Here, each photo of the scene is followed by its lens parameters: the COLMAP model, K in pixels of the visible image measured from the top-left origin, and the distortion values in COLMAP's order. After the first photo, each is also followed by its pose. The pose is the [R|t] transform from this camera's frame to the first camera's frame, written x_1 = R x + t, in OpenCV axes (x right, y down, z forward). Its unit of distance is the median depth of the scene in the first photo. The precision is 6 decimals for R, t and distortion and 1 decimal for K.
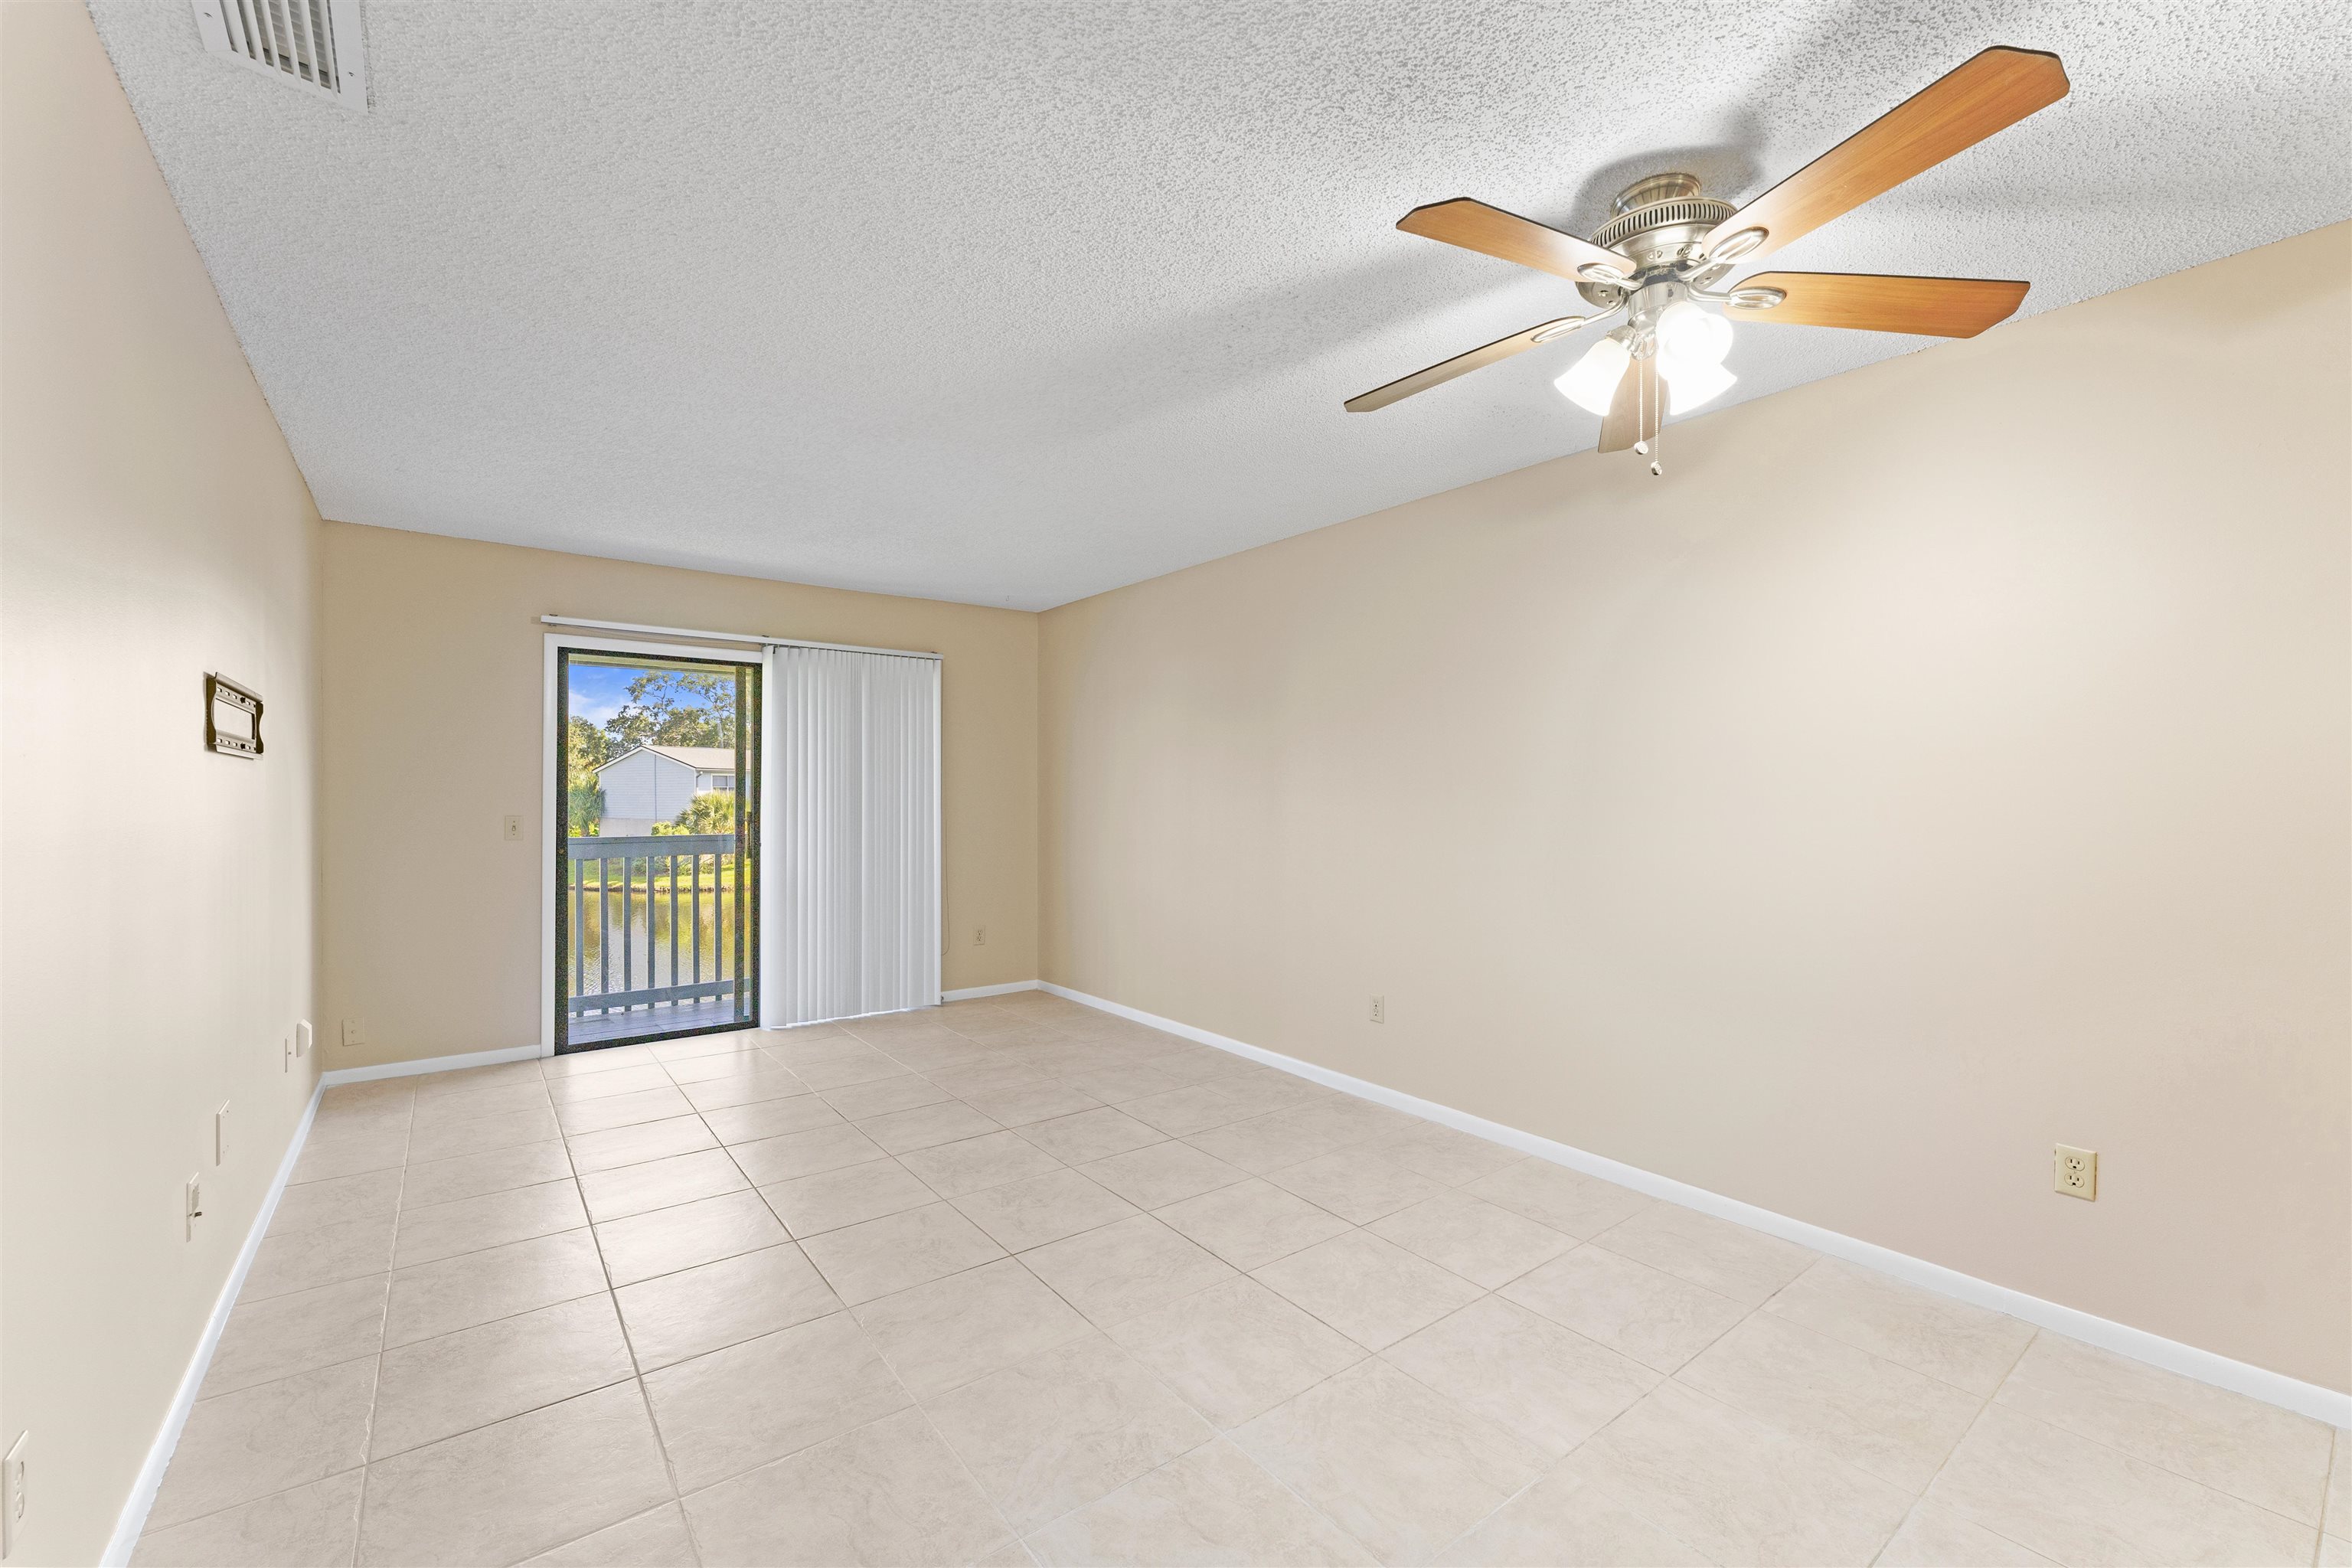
lens RADIAL K [[954.2, 0, 1177.8], [0, 954.2, 792.0], [0, 0, 1]] dist [0.001153, -0.000087]
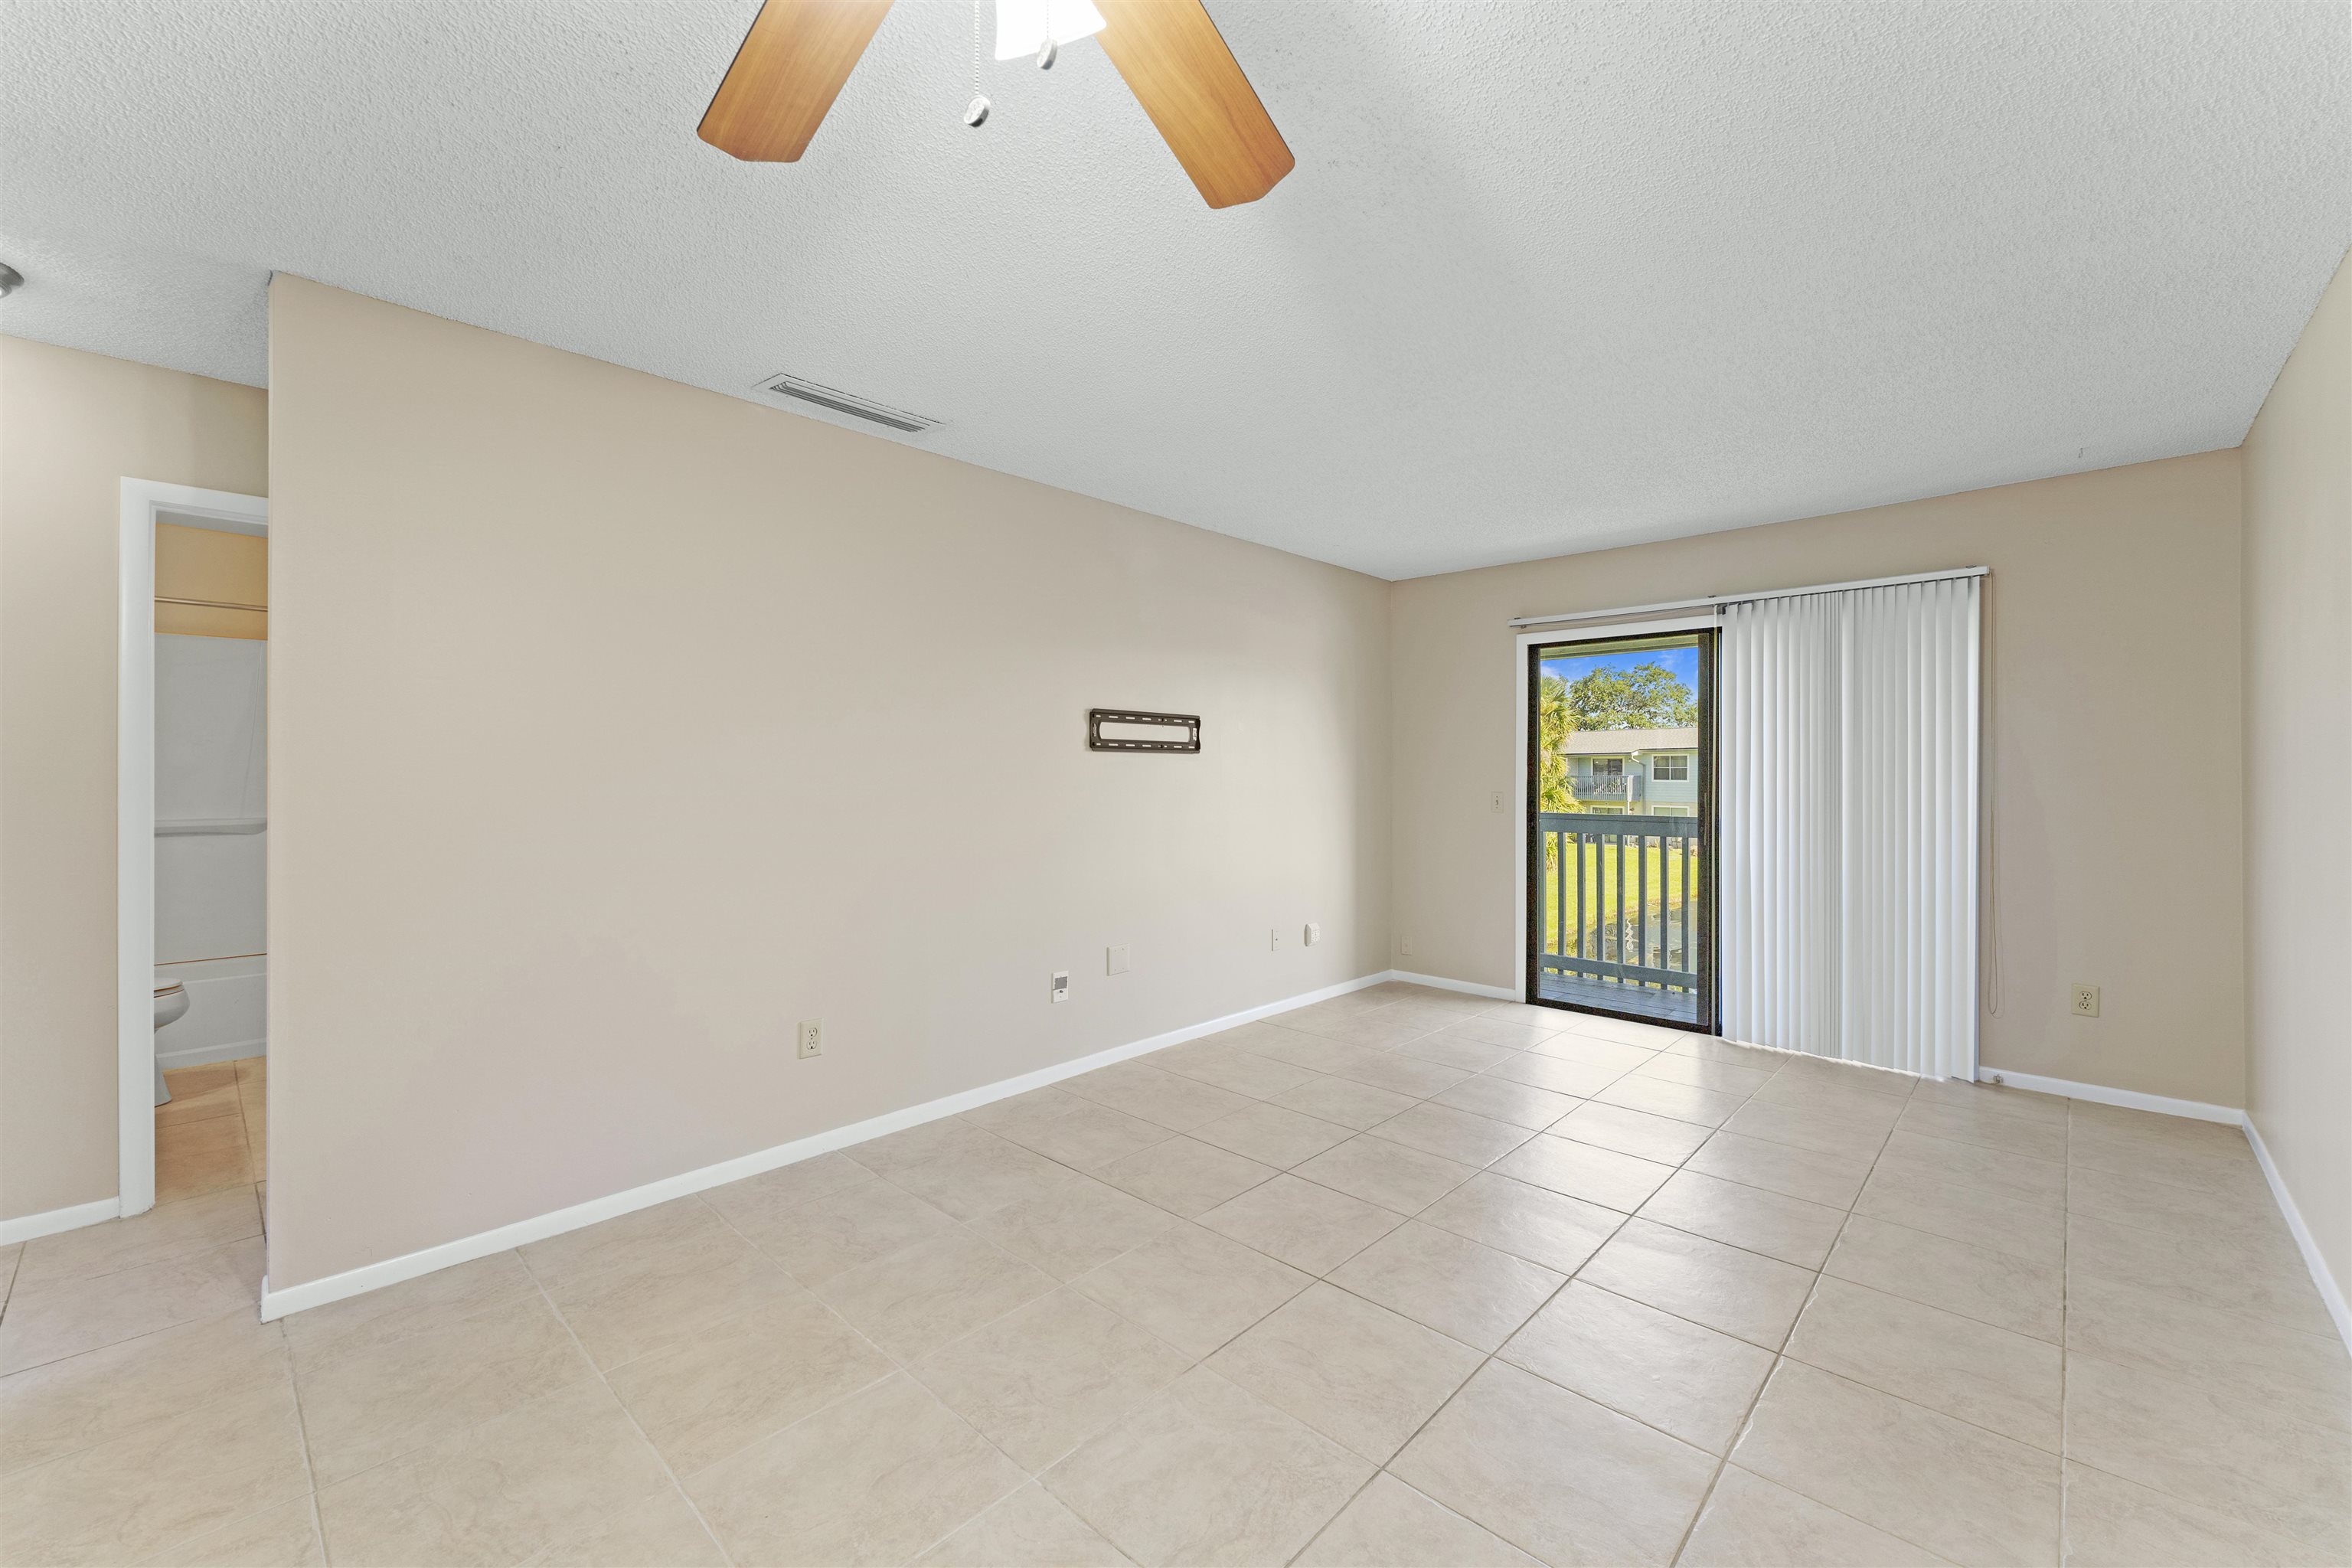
lens RADIAL K [[939.6, 0, 1172.7], [0, 939.6, 767.3], [0, 0, 1]] dist [0.001857, 0.000178]
pose [[0.160100, -0.007768, -0.987070, 0.339724], [0.003692, 0.999967, -0.007271, 0.000825], [0.987094, -0.002480, 0.160124, 0.350827]]
